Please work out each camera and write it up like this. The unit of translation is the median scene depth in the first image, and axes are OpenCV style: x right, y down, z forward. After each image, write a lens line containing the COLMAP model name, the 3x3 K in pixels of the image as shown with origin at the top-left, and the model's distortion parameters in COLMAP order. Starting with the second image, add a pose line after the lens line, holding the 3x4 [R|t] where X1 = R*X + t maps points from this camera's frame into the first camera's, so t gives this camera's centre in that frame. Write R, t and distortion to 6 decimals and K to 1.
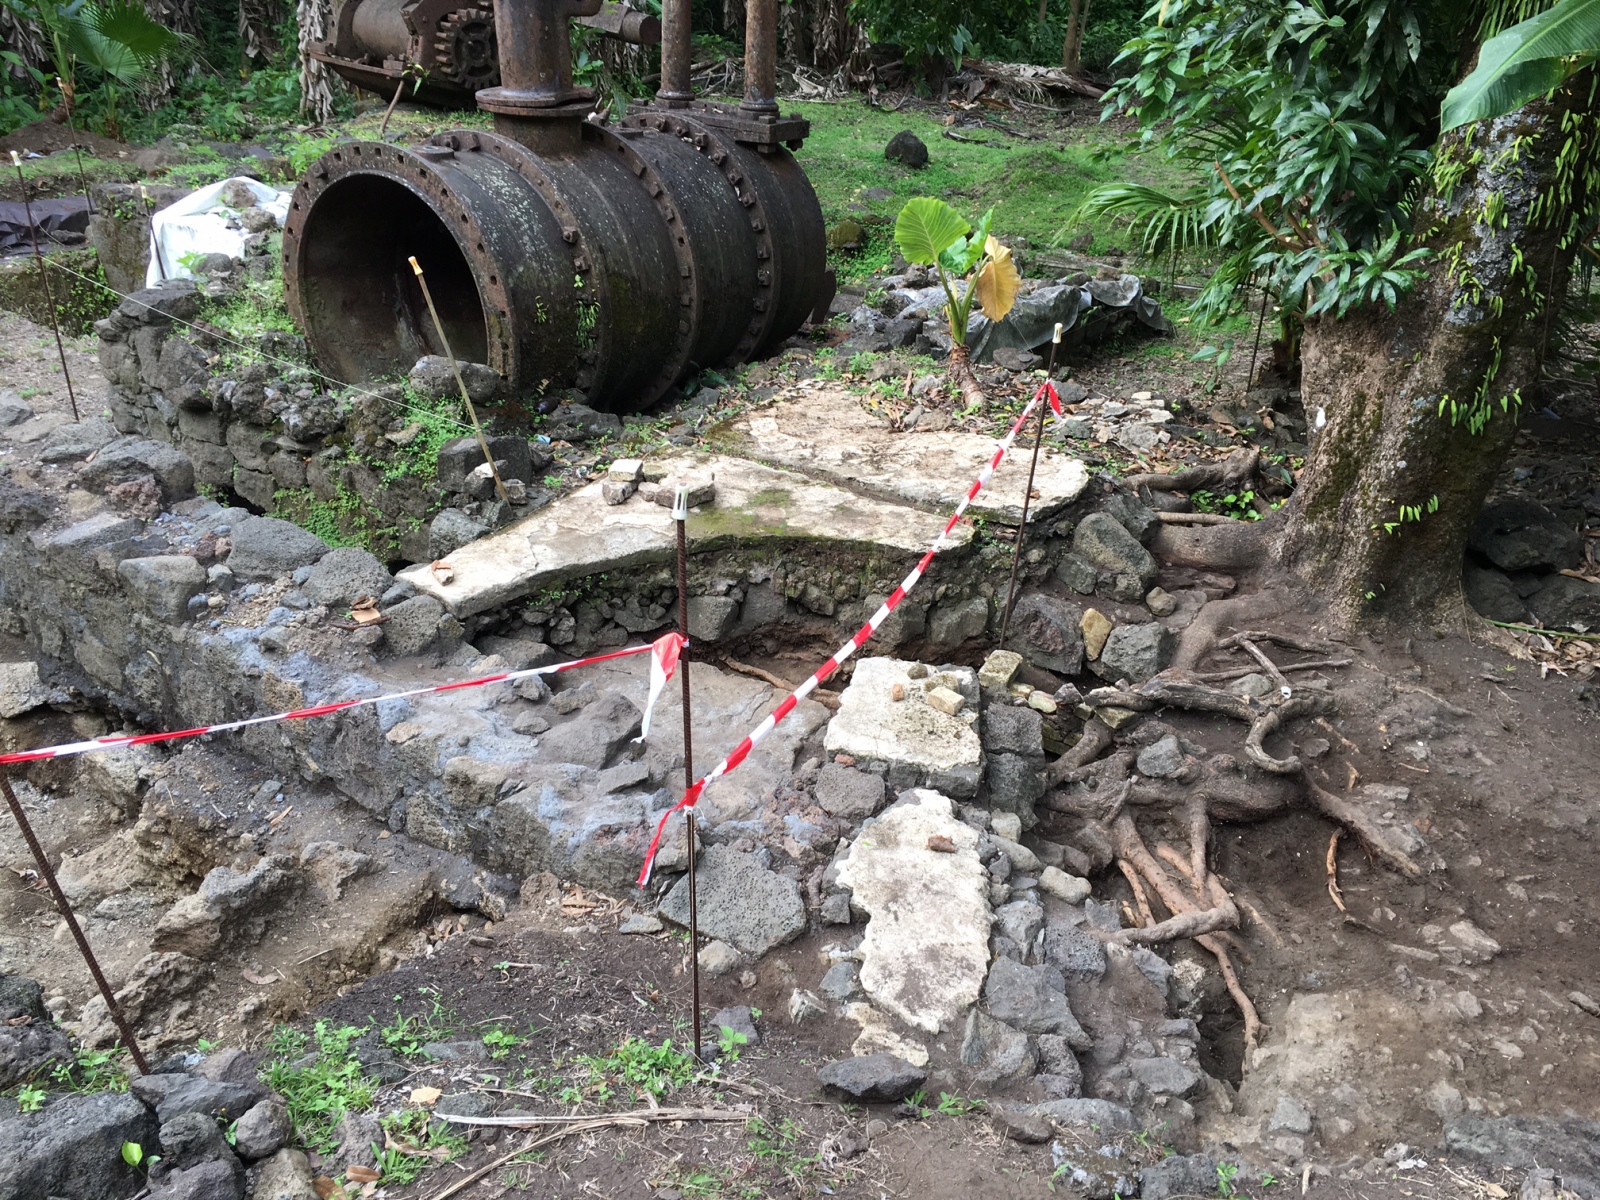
lens RADIAL K [[1374.1, 0, 795.2], [0, 1374.1, 605.9], [0, 0, 1]] dist [0.080124, -0.106602]
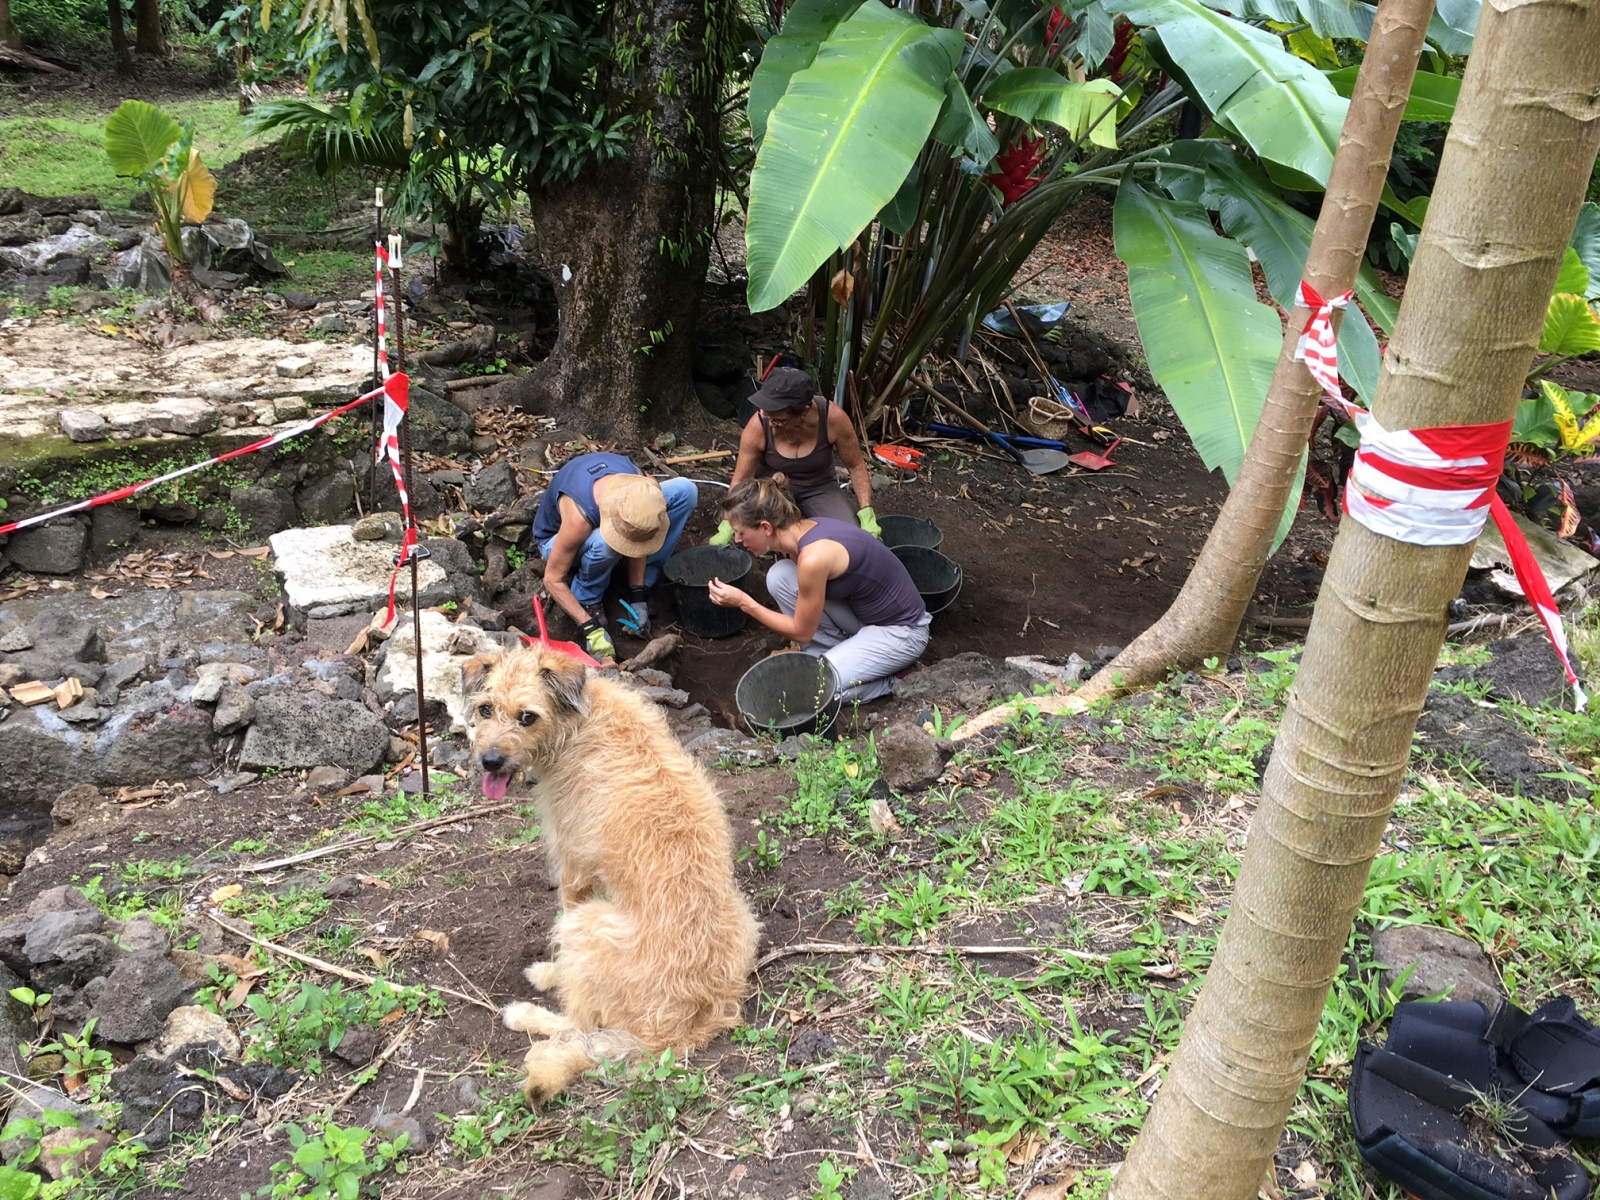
lens RADIAL K [[1374.1, 0, 795.2], [0, 1374.1, 605.9], [0, 0, 1]] dist [0.080124, -0.106602]
pose [[0.749188, -0.248231, 0.614084, -0.275716], [0.249198, 0.964635, 0.085911, 0.088007], [-0.613693, 0.088665, 0.784551, -0.029856]]
